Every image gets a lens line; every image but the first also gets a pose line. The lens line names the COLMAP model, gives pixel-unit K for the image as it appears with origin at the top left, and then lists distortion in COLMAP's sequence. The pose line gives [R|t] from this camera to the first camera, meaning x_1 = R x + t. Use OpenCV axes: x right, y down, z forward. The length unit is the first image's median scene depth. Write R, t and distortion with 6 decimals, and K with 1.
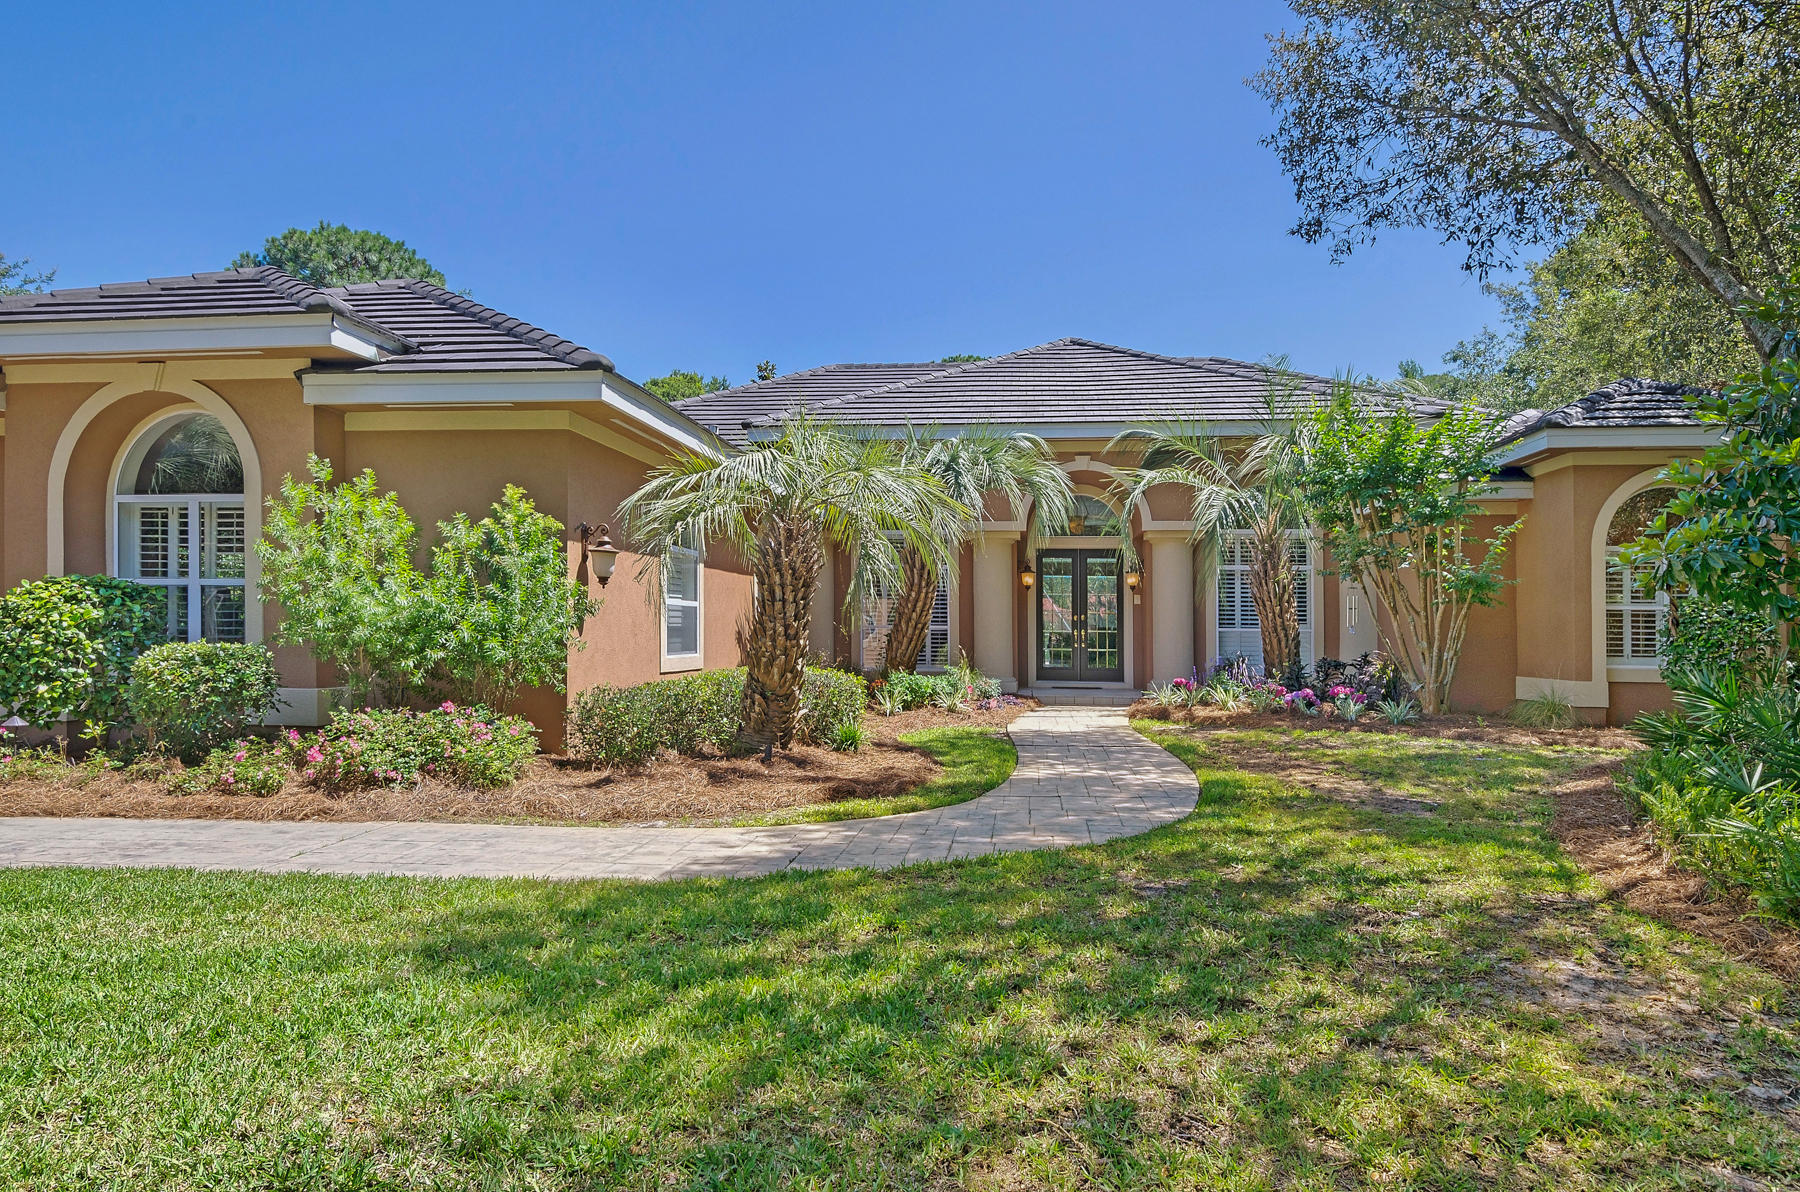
lens RADIAL K [[1078.5, 0, 960.1], [0, 1078.5, 576.9], [0, 0, 1]] dist [0.019234, -0.001312]
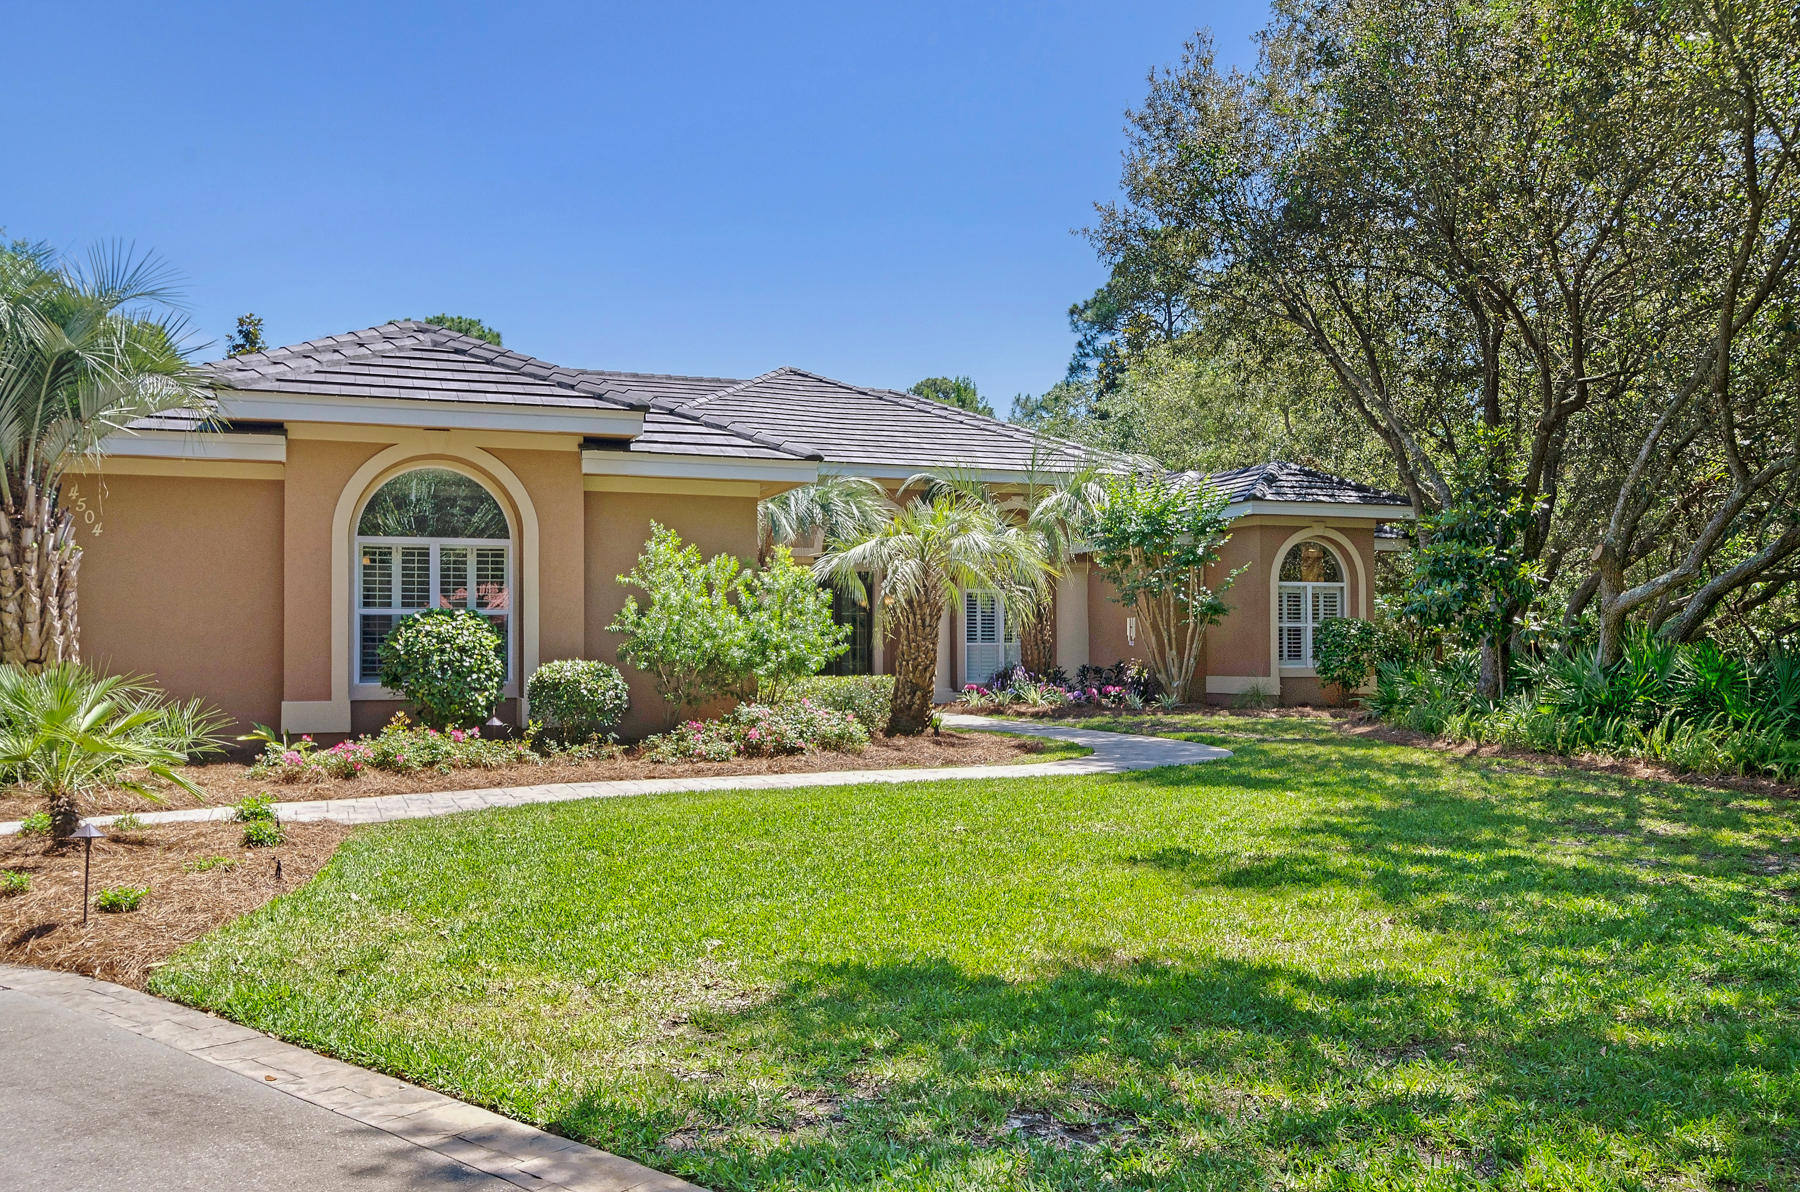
lens RADIAL K [[1405.5, 0, 900.0], [0, 1405.5, 596.0], [0, 0, 1]] dist [0.043423, 0.000183]
pose [[0.897390, 0.002677, 0.441230, -0.662966], [-0.007428, 0.999932, 0.009042, -0.022674], [-0.441176, -0.011392, 0.897348, -0.439061]]
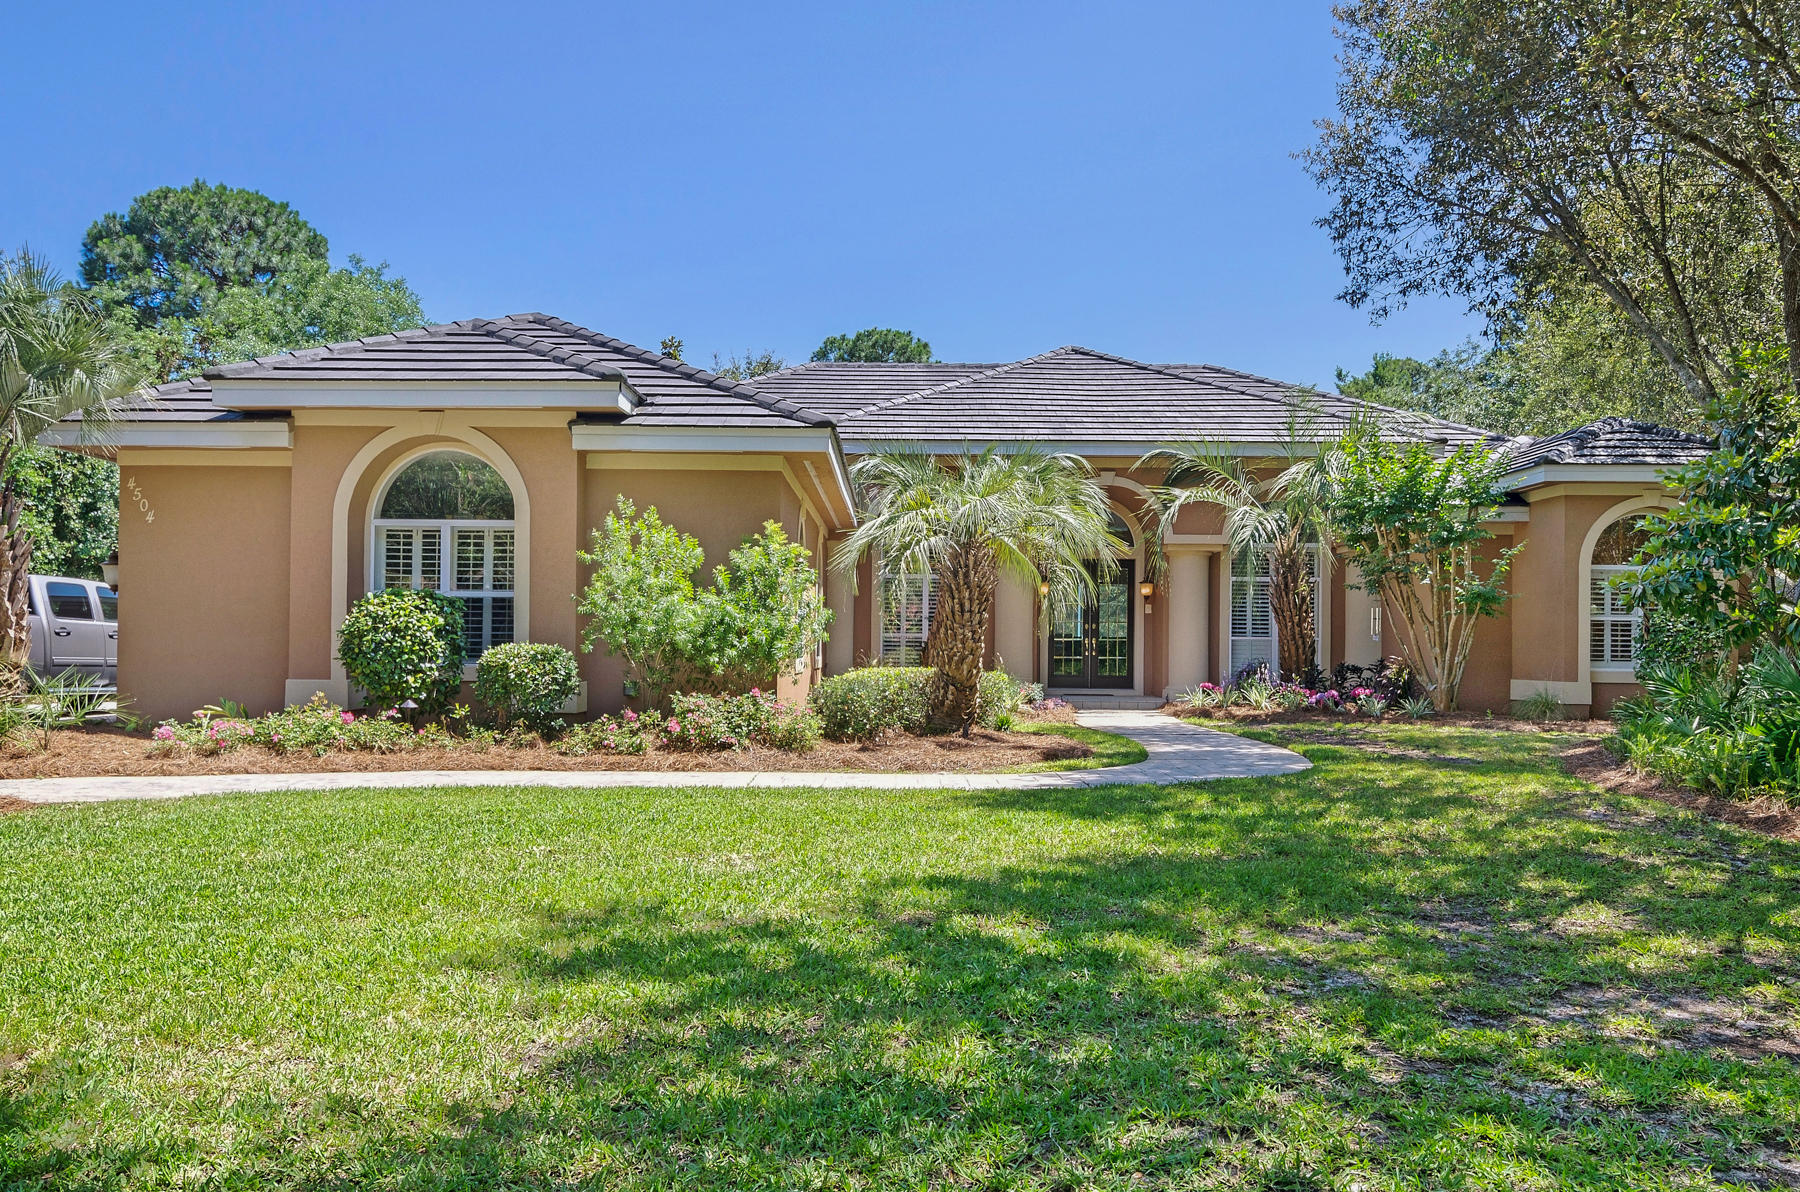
lens RADIAL K [[1334.8, 0, 900.0], [0, 1334.8, 596.0], [0, 0, 1]] dist [0.027461, 0.002018]
pose [[0.997258, 0.003809, 0.073911, -0.241026], [-0.004877, 0.999886, 0.014274, -0.012192], [-0.073848, -0.014595, 0.997163, -0.368137]]
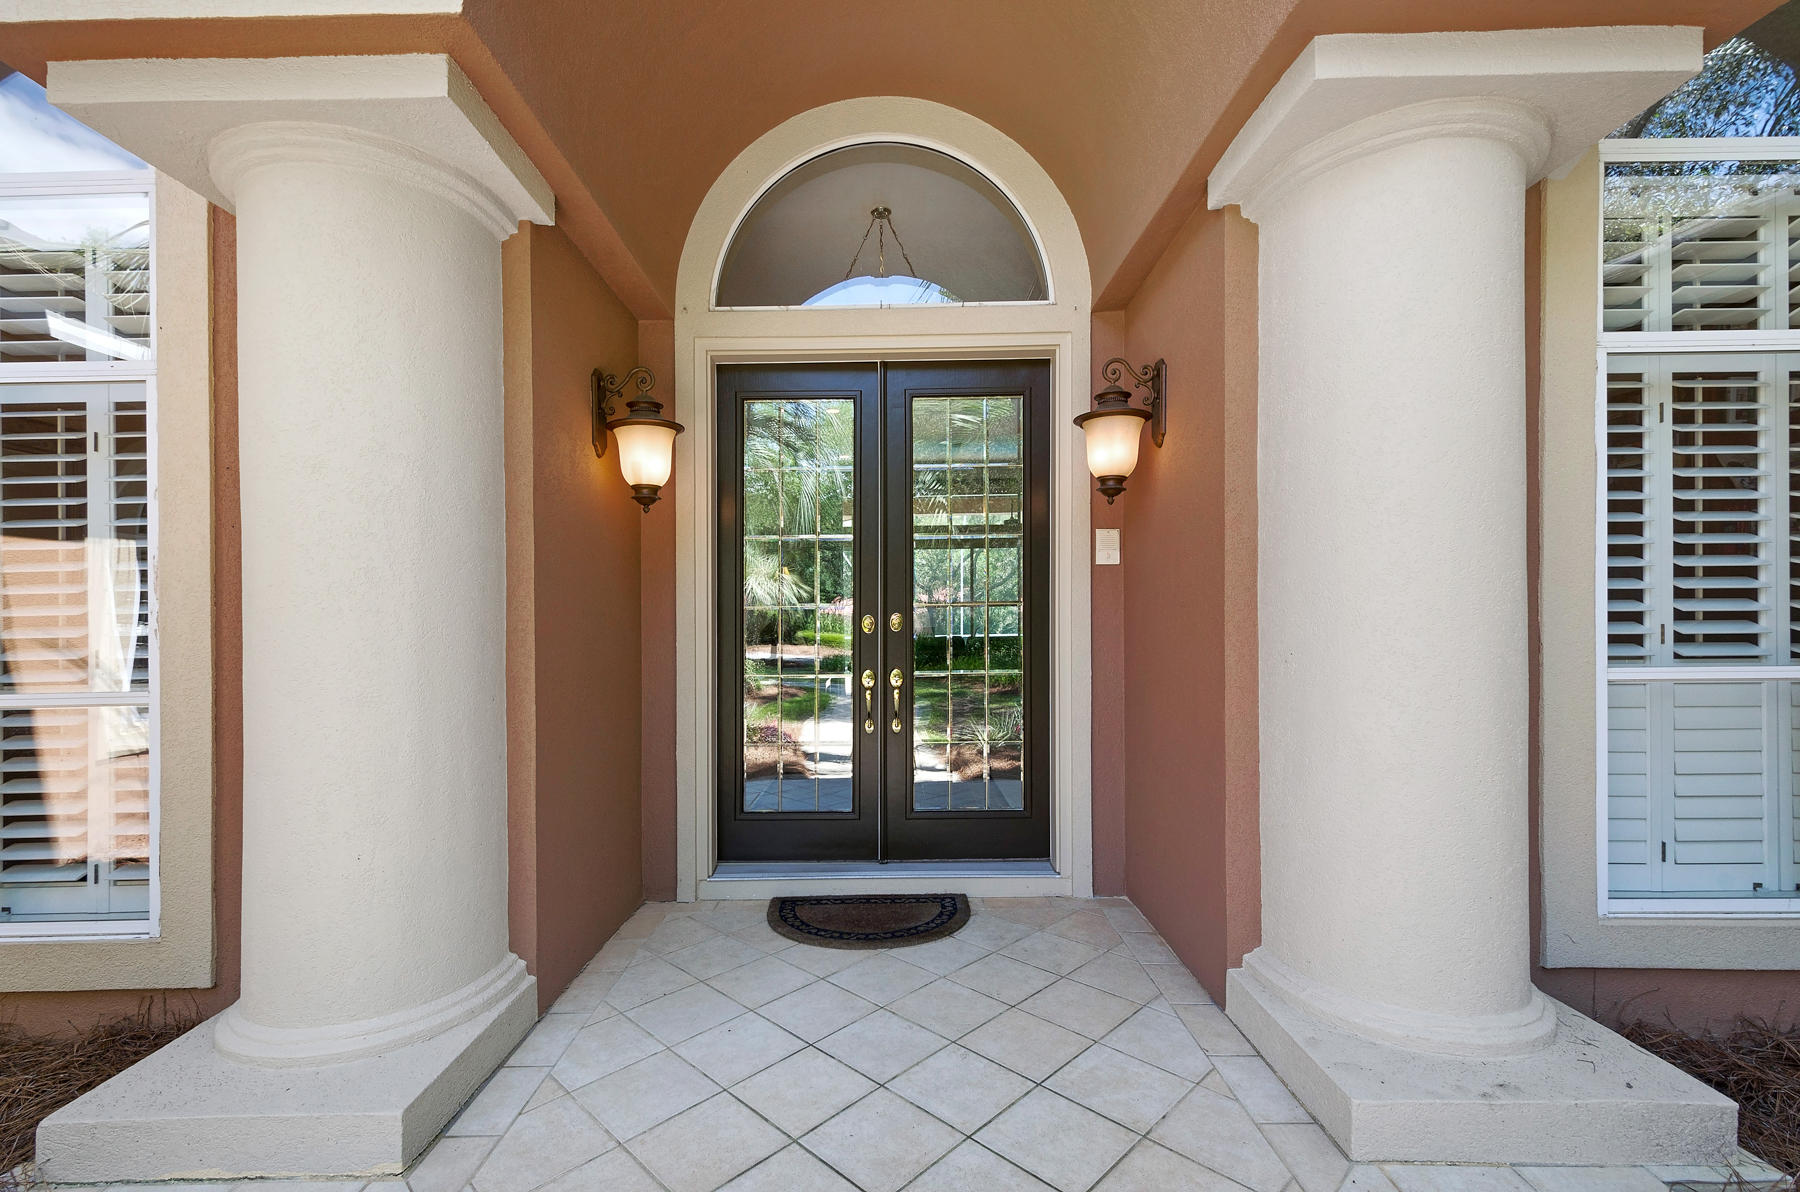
lens RADIAL K [[823.4, 0, 894.6], [0, 823.4, 626.9], [0, 0, 1]] dist [-0.000141, 0.000019]
pose [[0.995049, -0.013273, 0.098497, 0.137824], [0.009742, 0.999295, 0.036244, 0.046601], [-0.098909, -0.035105, 0.994477, 1.175200]]
